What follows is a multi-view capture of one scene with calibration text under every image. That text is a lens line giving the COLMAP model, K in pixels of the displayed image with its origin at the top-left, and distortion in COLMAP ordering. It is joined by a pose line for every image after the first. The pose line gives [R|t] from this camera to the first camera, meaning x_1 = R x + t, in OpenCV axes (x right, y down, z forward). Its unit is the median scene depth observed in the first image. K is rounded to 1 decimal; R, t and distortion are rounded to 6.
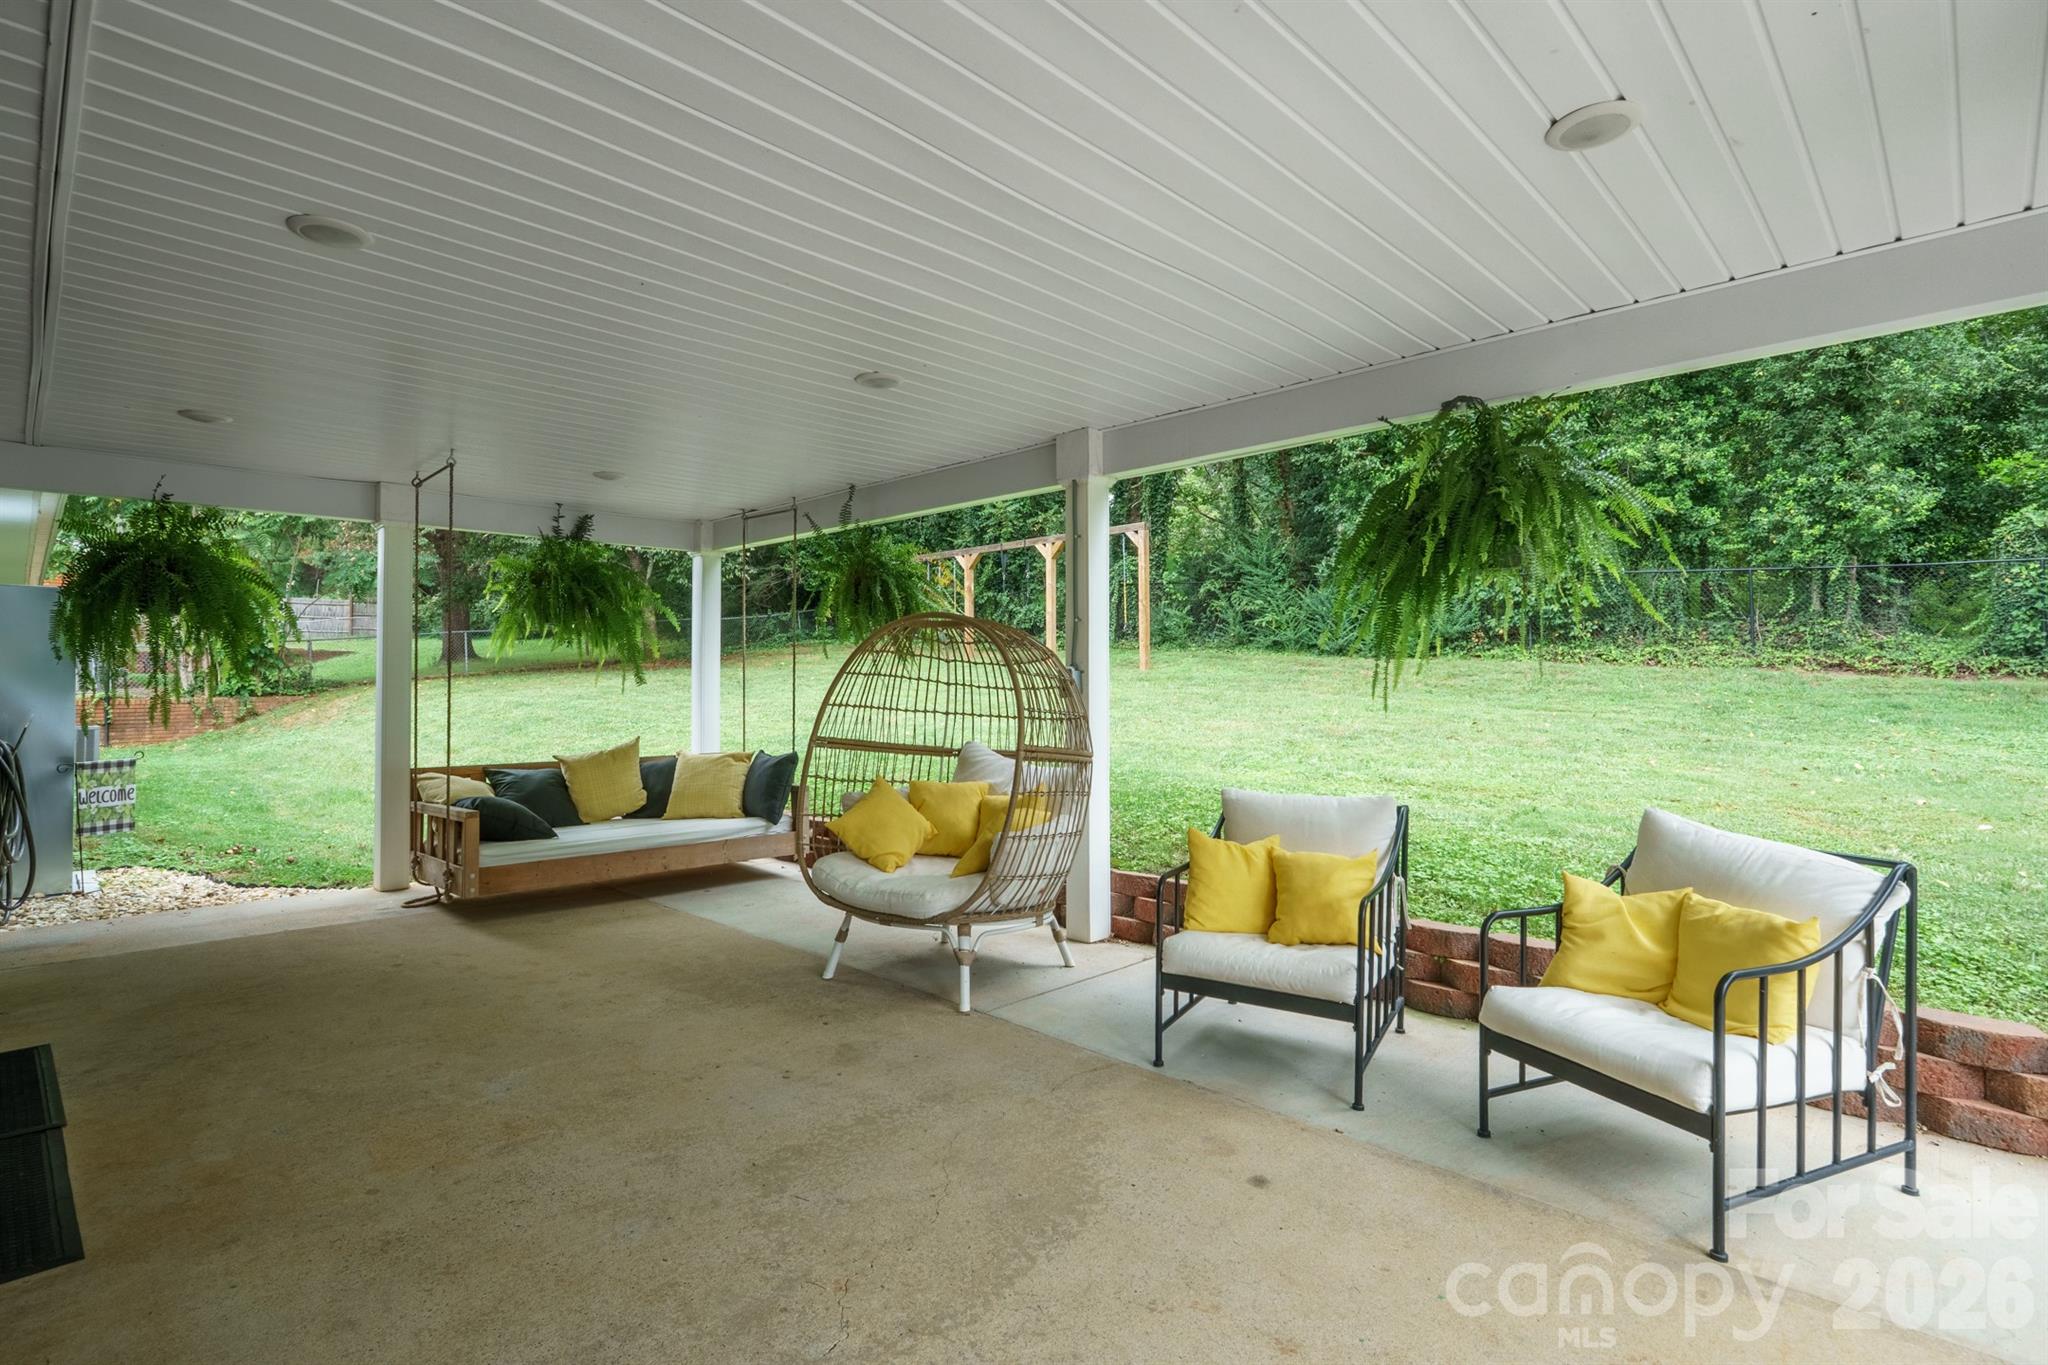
lens RADIAL K [[993.0, 0, 1036.4], [0, 993.0, 690.1], [0, 0, 1]] dist [0.001441, -0.000800]
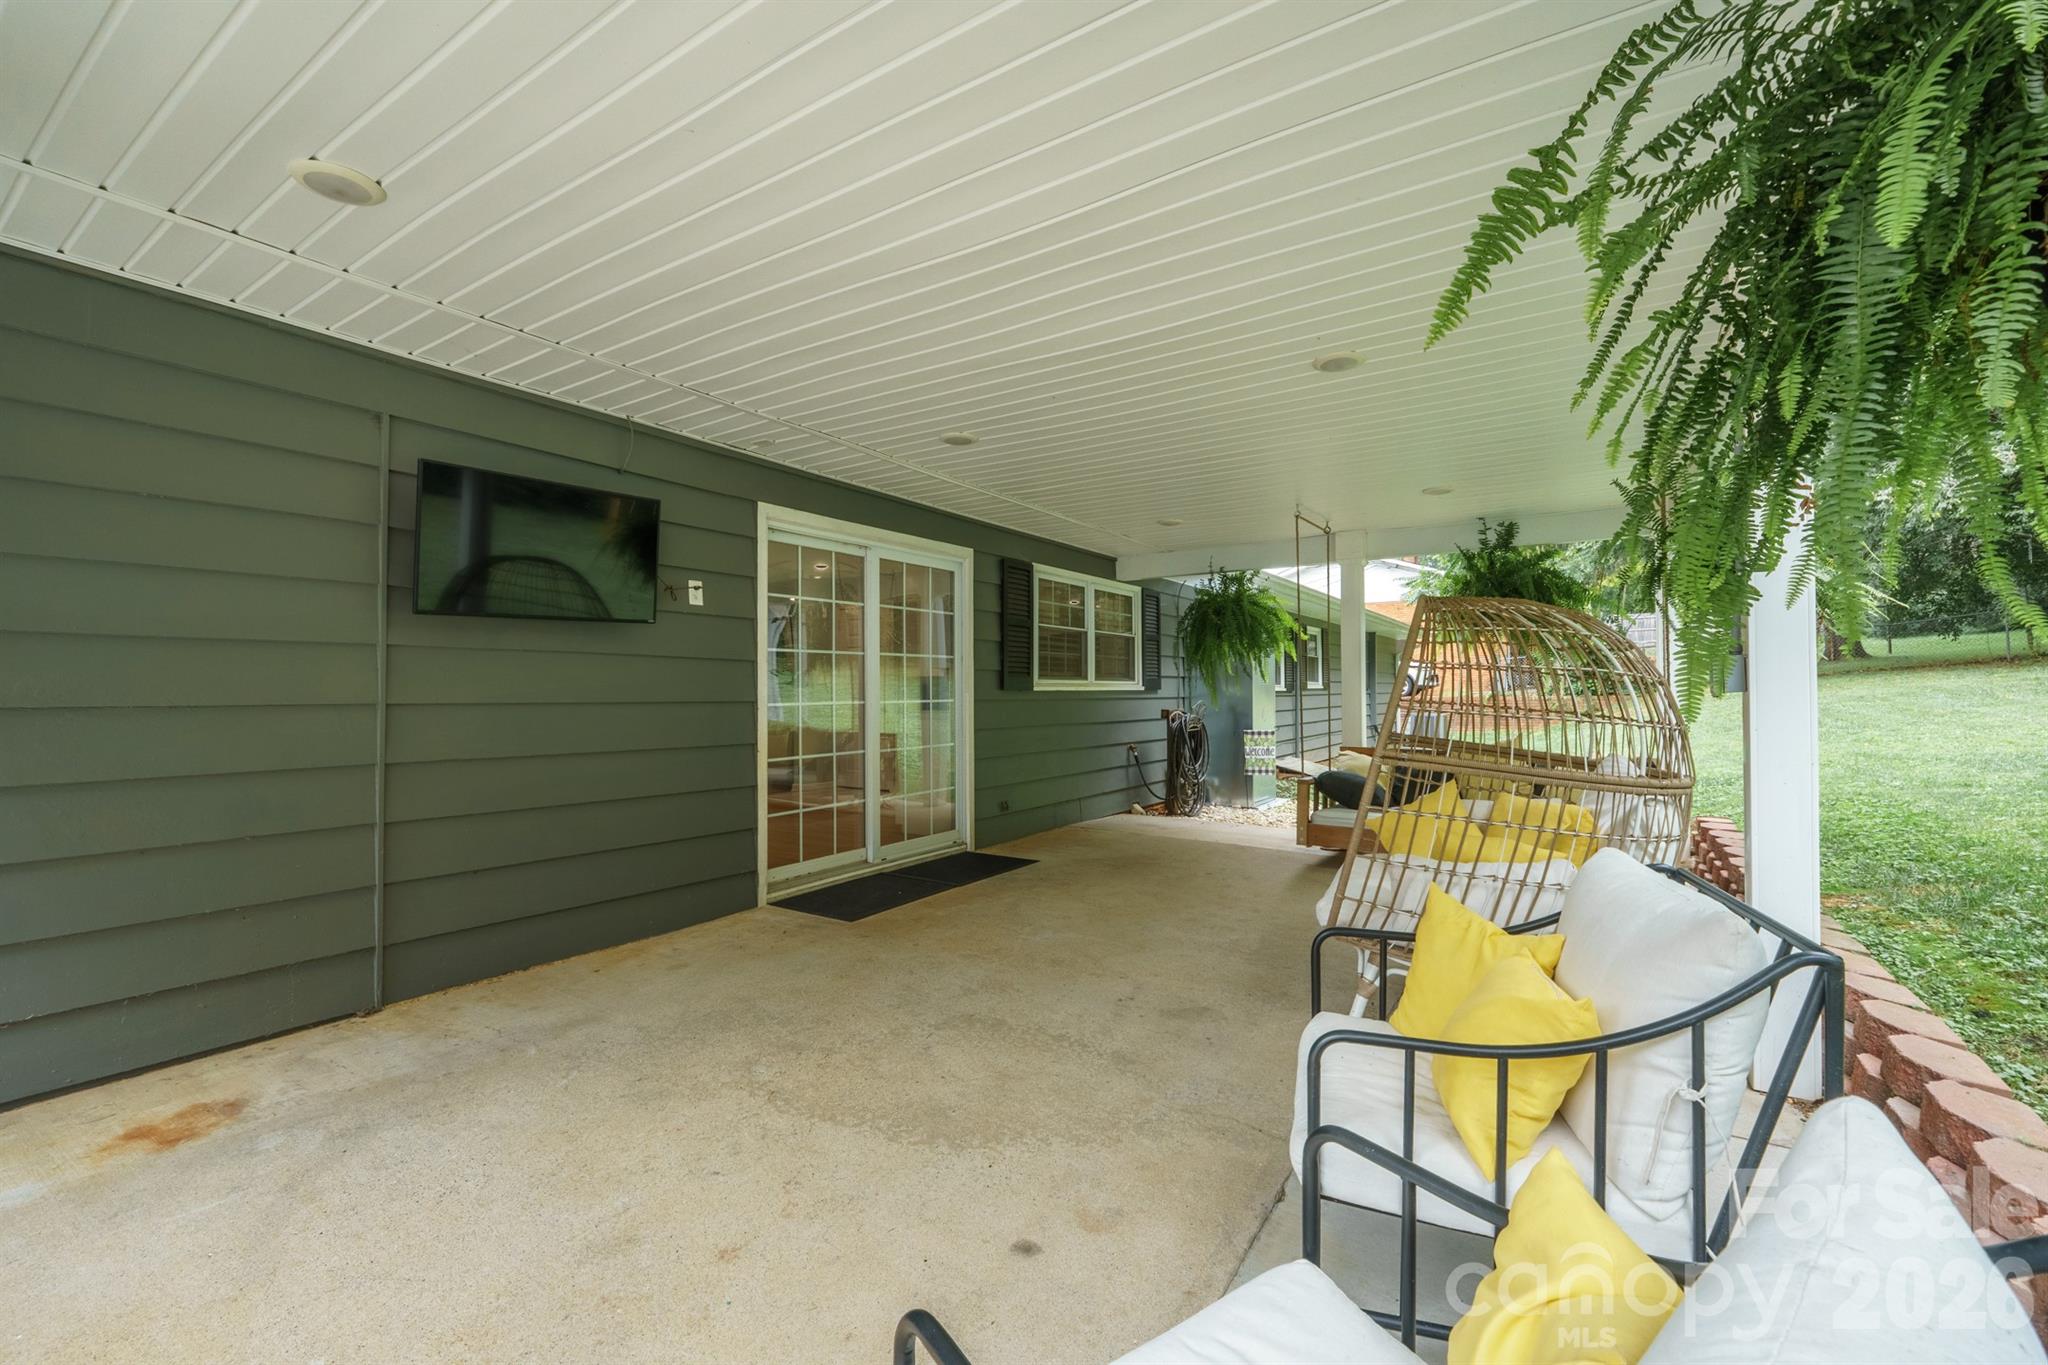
lens RADIAL K [[867.2, 0, 1028.0], [0, 867.2, 690.6], [0, 0, 1]] dist [-0.004803, -0.000584]
pose [[0.179082, 0.001536, -0.983833, 0.782645], [-0.005341, 0.999986, 0.000589, 0.011370], [0.983820, 0.005149, 0.179088, 0.708138]]
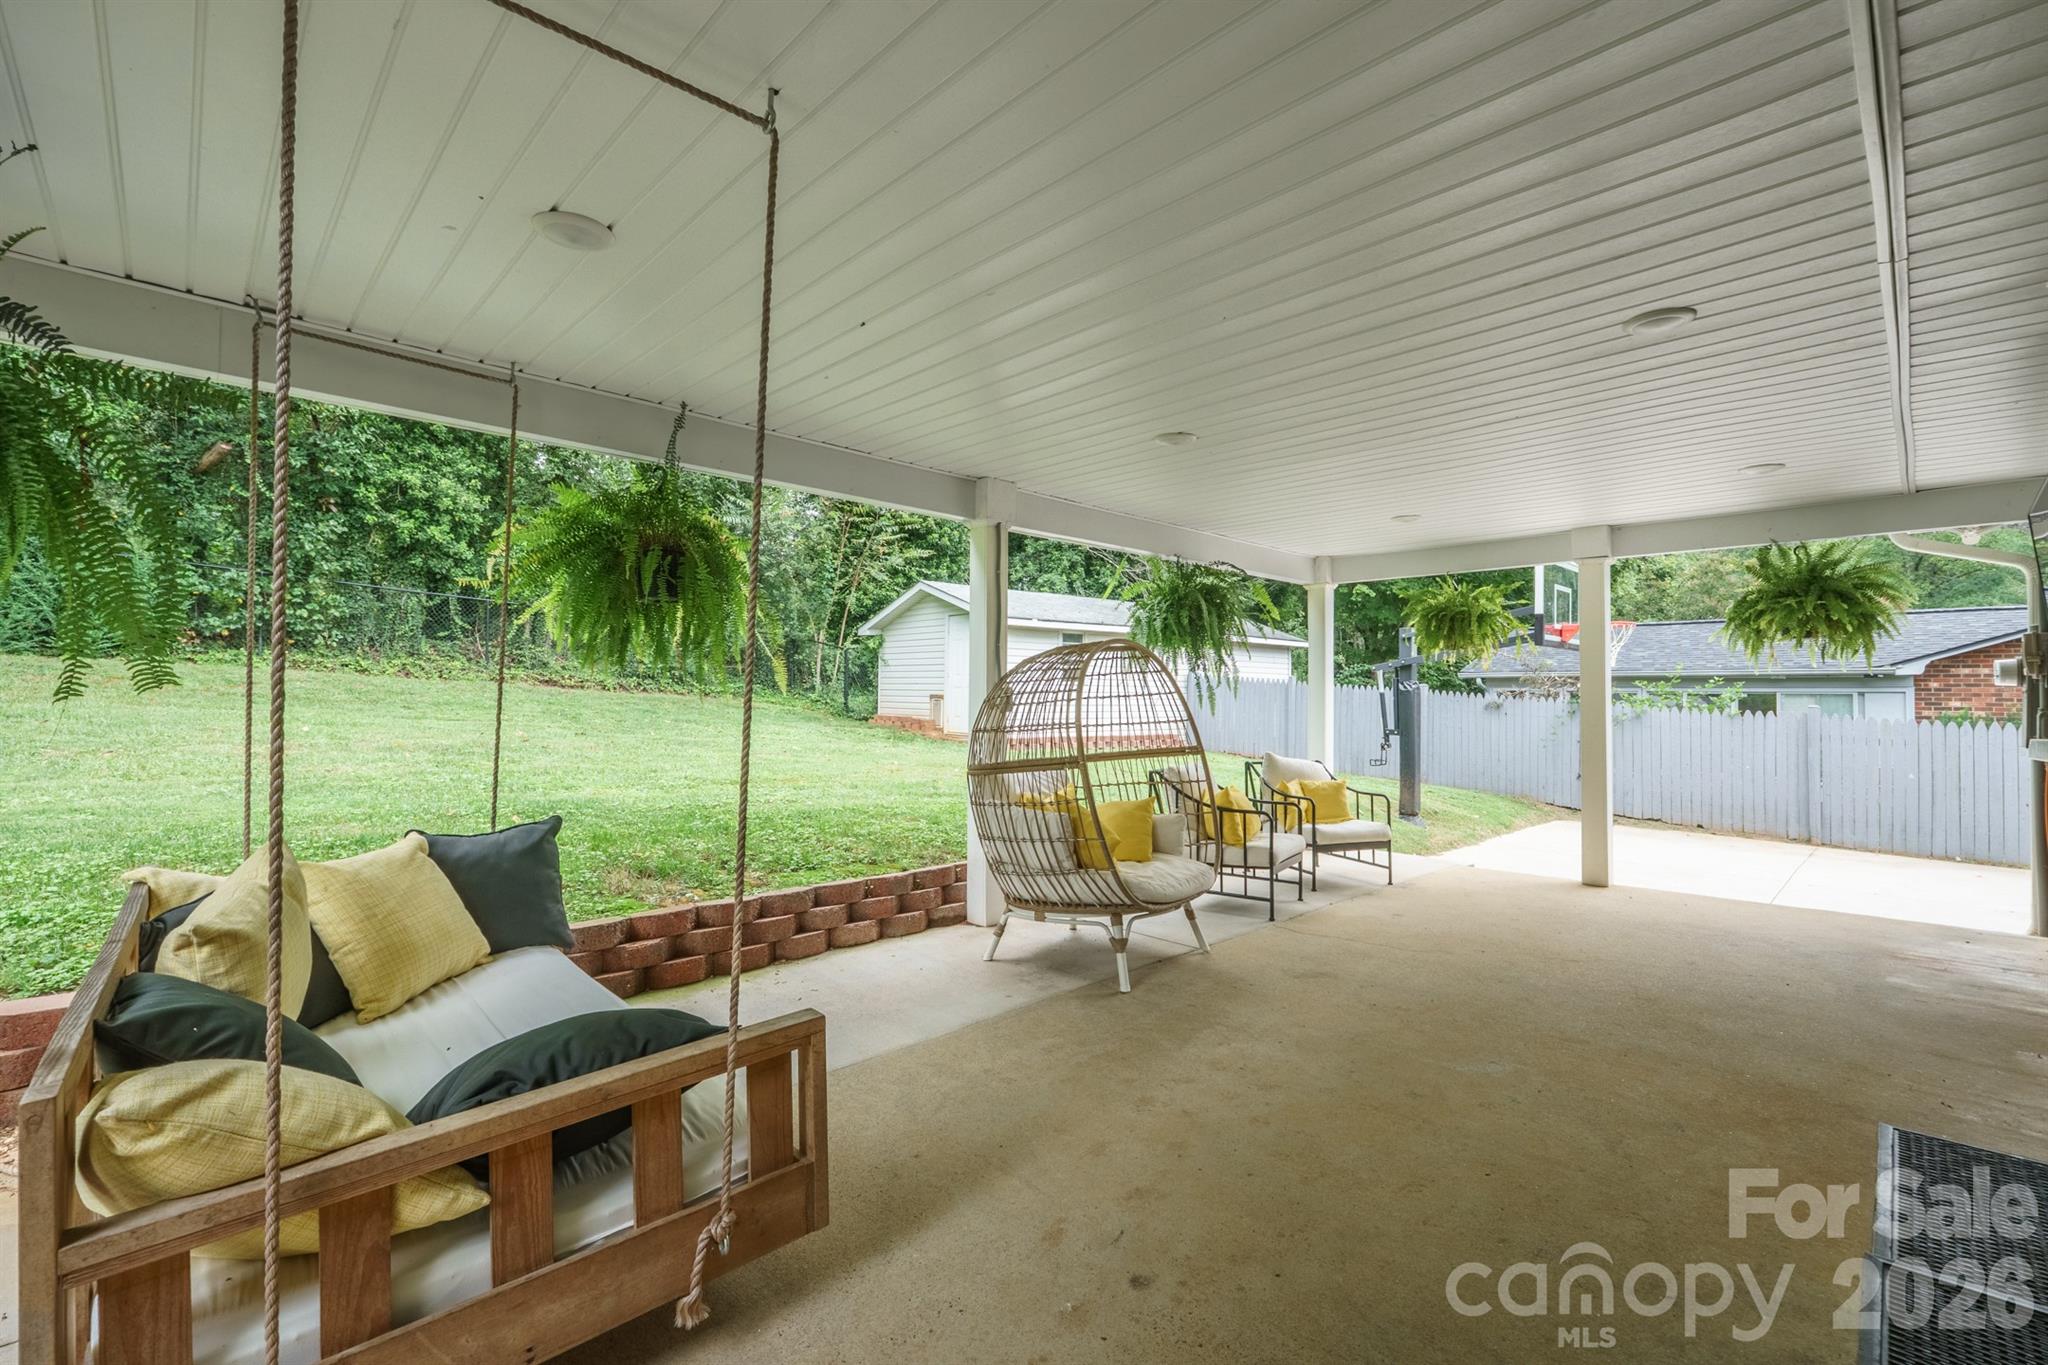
lens RADIAL K [[867.2, 0, 1044.4], [0, 867.2, 675.7], [0, 0, 1]] dist [-0.004803, -0.000584]
pose [[0.030945, 0.024463, 0.999222, -1.490576], [0.002947, 0.999694, -0.024566, -0.009049], [-0.999517, 0.003705, 0.030863, 1.436177]]
